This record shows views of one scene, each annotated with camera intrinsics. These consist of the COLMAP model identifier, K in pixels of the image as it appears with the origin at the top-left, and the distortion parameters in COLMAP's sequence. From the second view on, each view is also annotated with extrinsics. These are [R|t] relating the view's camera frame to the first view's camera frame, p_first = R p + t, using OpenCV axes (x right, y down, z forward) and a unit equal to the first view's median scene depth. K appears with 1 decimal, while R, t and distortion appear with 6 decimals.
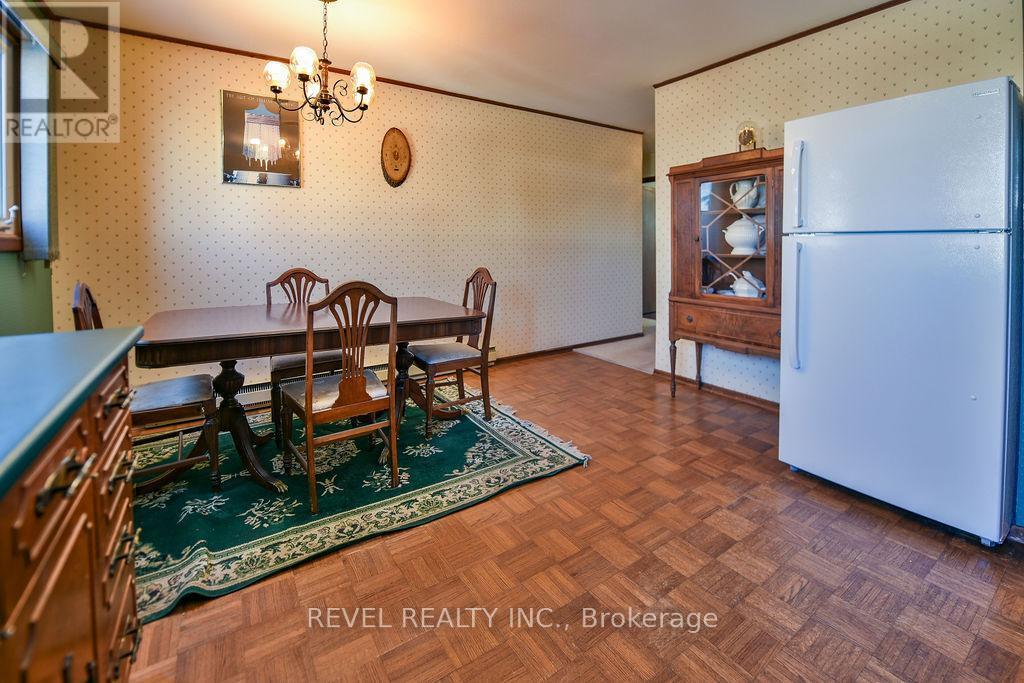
lens RADIAL K [[430.6, 0, 526.3], [0, 430.6, 260.3], [0, 0, 1]] dist [-0.020189, -0.001352]
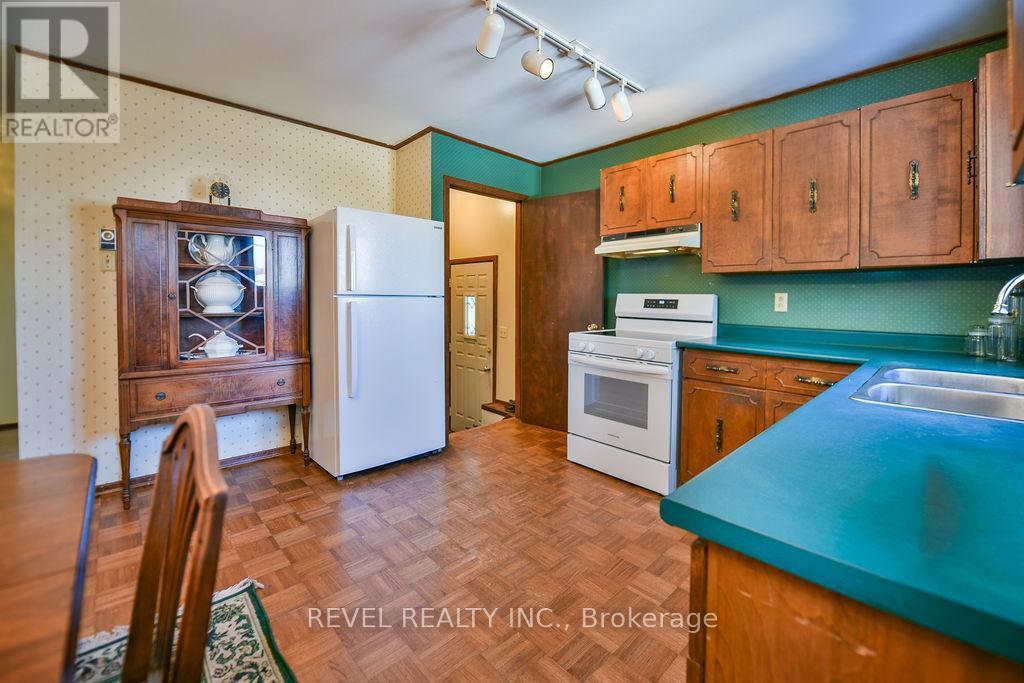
lens RADIAL K [[430.6, 0, 530.1], [0, 430.6, 308.9], [0, 0, 1]] dist [-0.020189, -0.001352]
pose [[-0.169661, -0.029165, 0.985071, -0.218138], [0.024609, 0.999125, 0.033819, -0.014941], [-0.985195, 0.029979, -0.168795, 0.195452]]
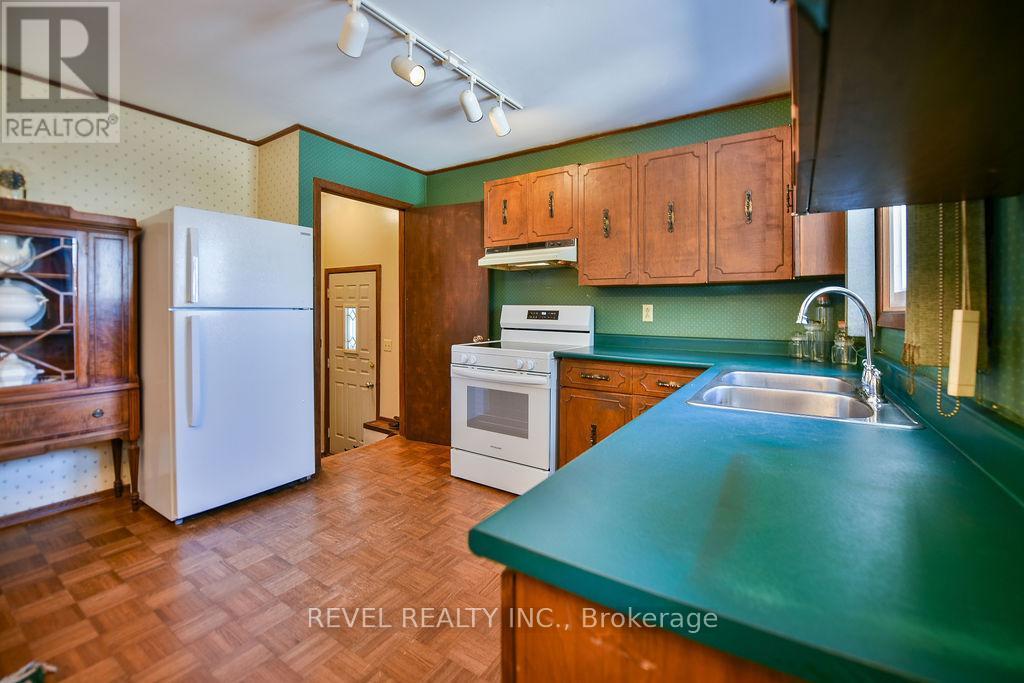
lens RADIAL K [[430.6, 0, 525.8], [0, 430.6, 311.3], [0, 0, 1]] dist [-0.020189, -0.001352]
pose [[-0.395099, -0.008895, 0.918595, -0.218157], [0.025697, 0.999455, 0.020730, -0.016155], [-0.918279, 0.031796, -0.394655, 0.180212]]
